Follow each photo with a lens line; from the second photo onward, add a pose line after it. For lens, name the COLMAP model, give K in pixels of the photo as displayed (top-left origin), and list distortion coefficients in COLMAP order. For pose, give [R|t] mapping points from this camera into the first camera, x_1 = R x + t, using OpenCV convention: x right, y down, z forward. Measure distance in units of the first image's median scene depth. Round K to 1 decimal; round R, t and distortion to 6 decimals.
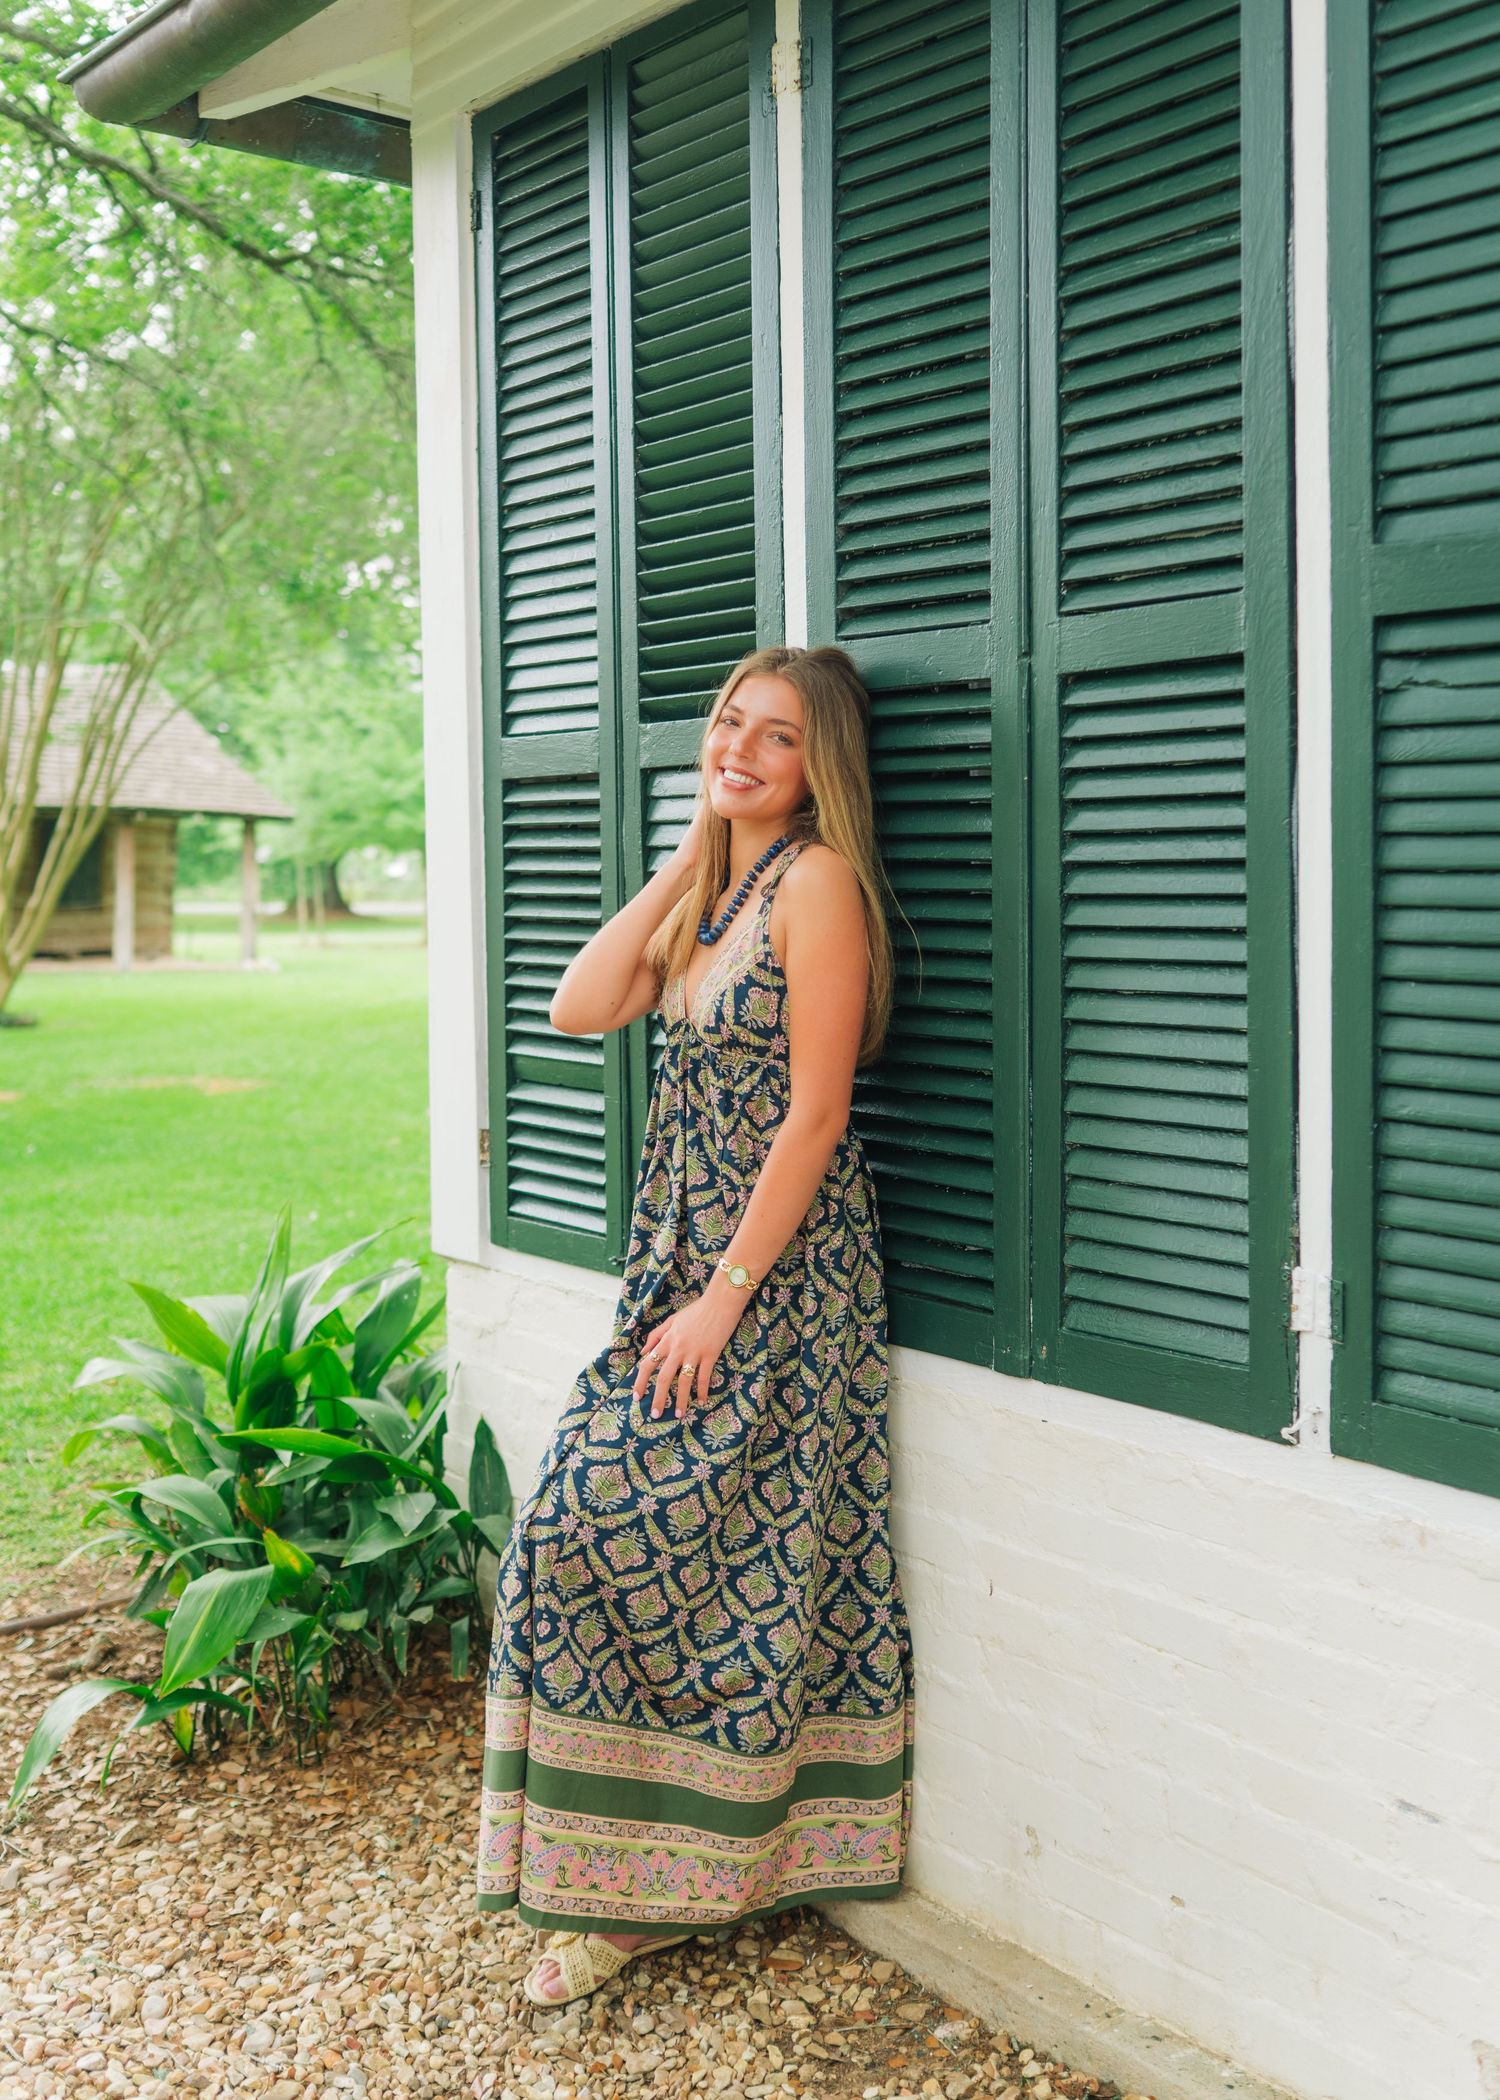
lens RADIAL K [[2281.1, 0, 798.2], [0, 2281.1, 940.6], [0, 0, 1]] dist [-0.016115, 0.000000]
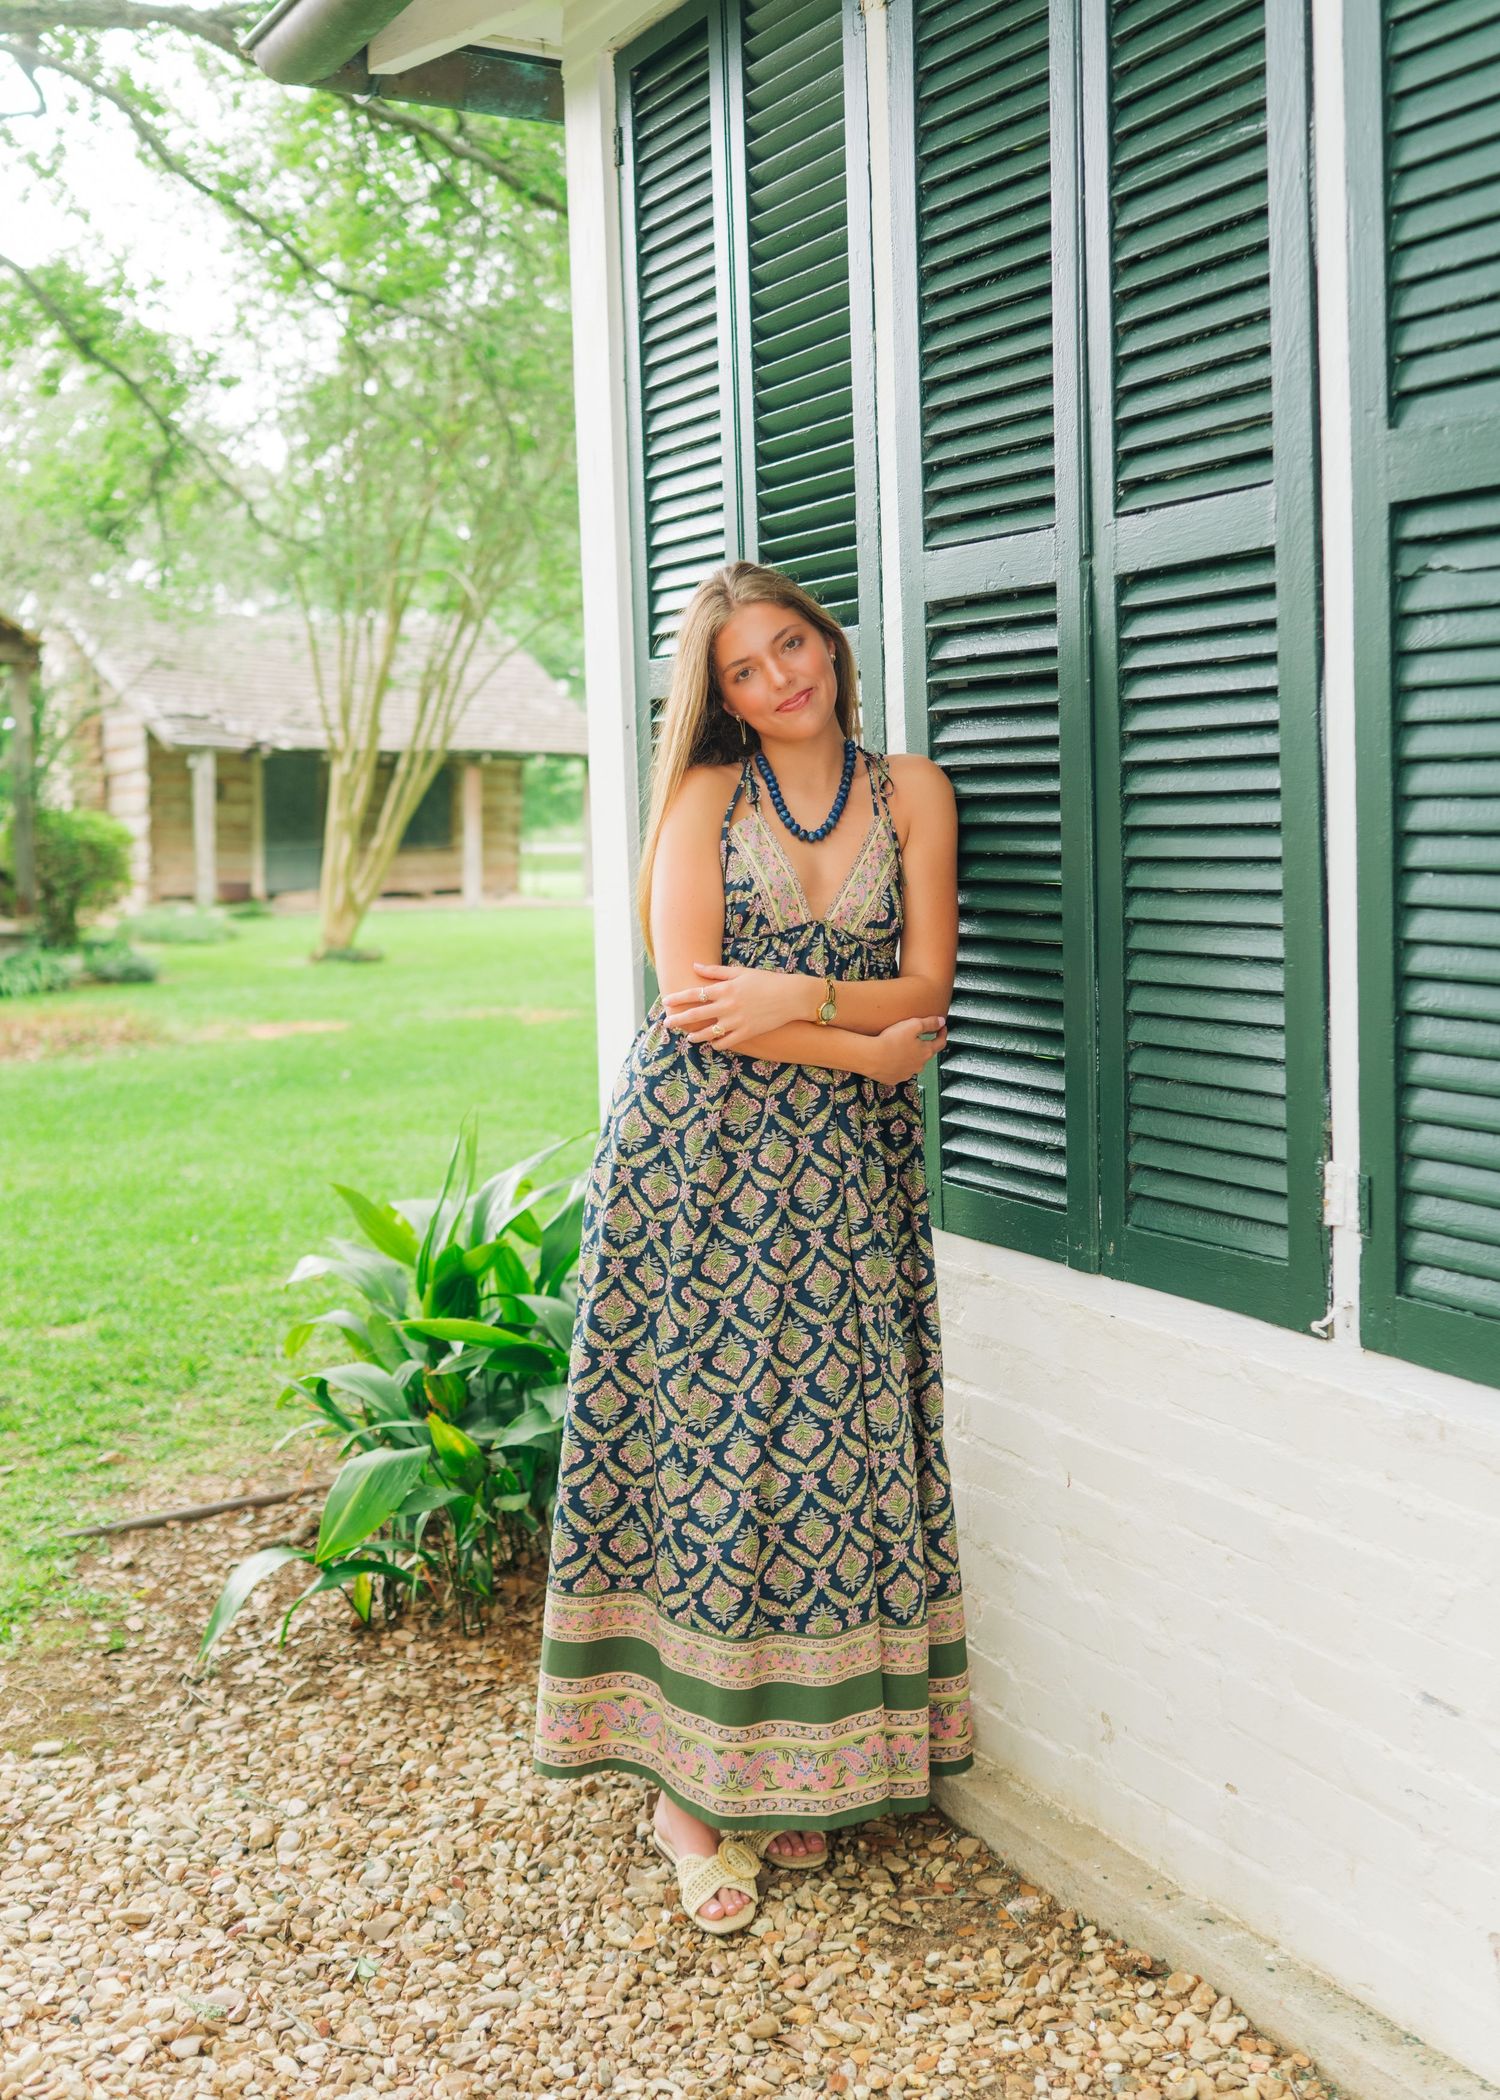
lens RADIAL K [[2281.1, 0, 785.6], [0, 2281.1, 942.6], [0, 0, 1]] dist [-0.016115, 0.000000]
pose [[0.986943, -0.007422, -0.160902, 0.121894], [0.012112, 0.999529, 0.028184, 0.013667], [0.160617, -0.029765, 0.986568, -0.017036]]
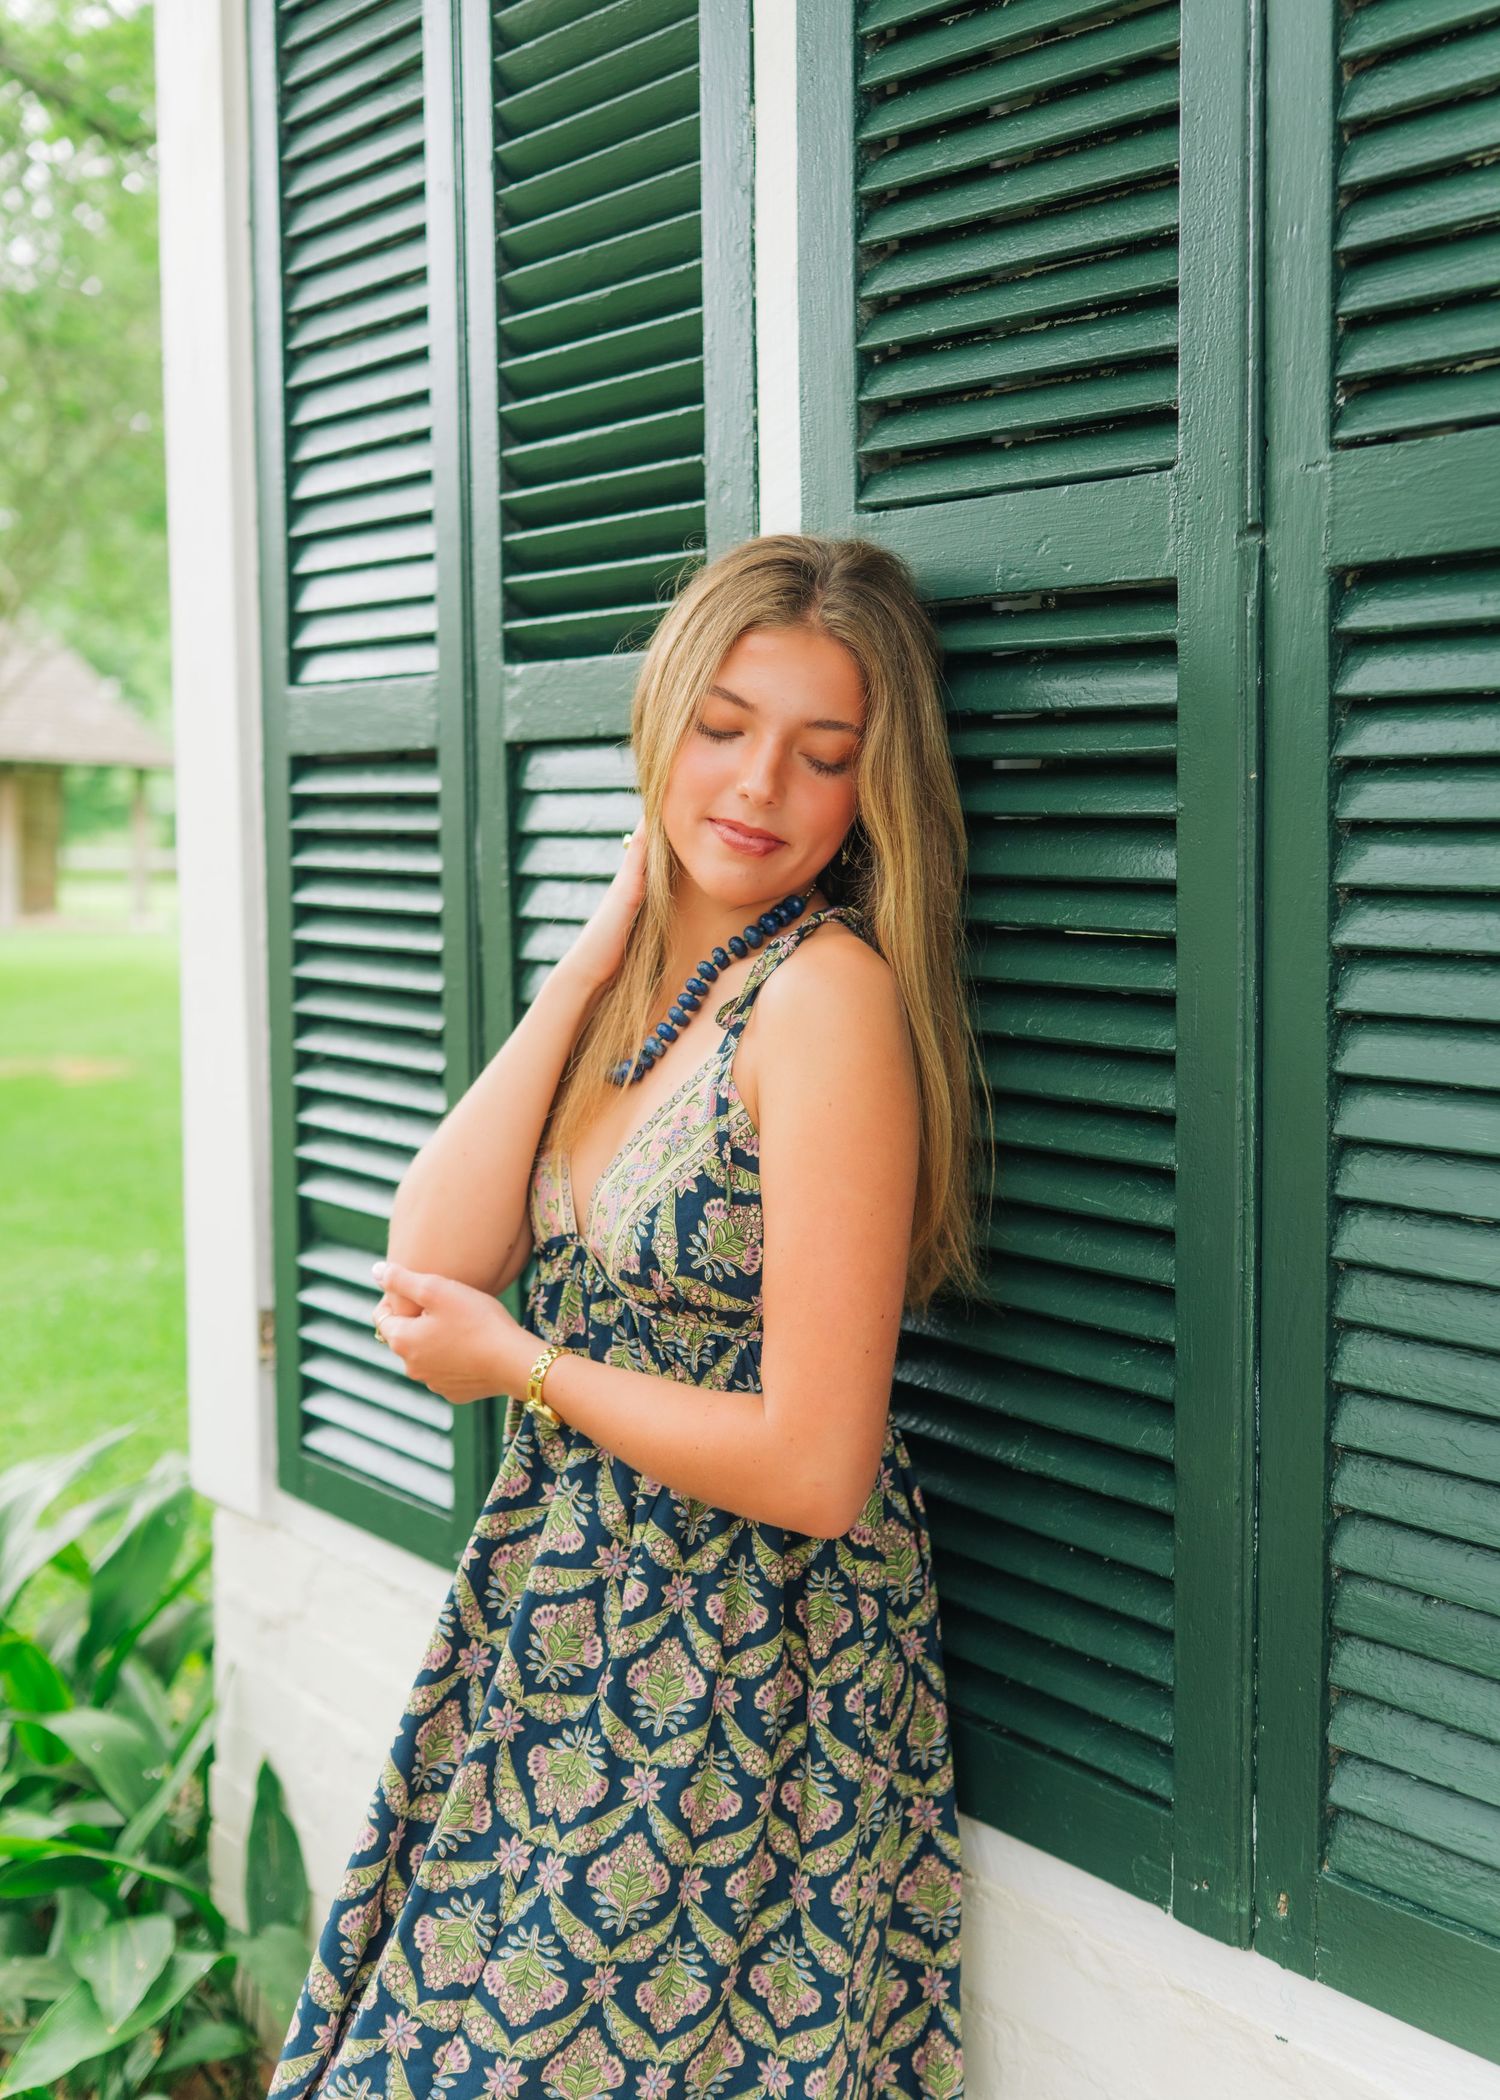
lens RADIAL K [[2281.1, 0, 803.0], [0, 2281.1, 930.5], [0, 0, 1]] dist [-0.016115, 0.000000]
pose [[0.999273, 0.000524, 0.038120, -0.017290], [-0.001202, 0.999841, 0.017772, -0.043393], [-0.038105, -0.017805, 0.999115, 0.474288]]
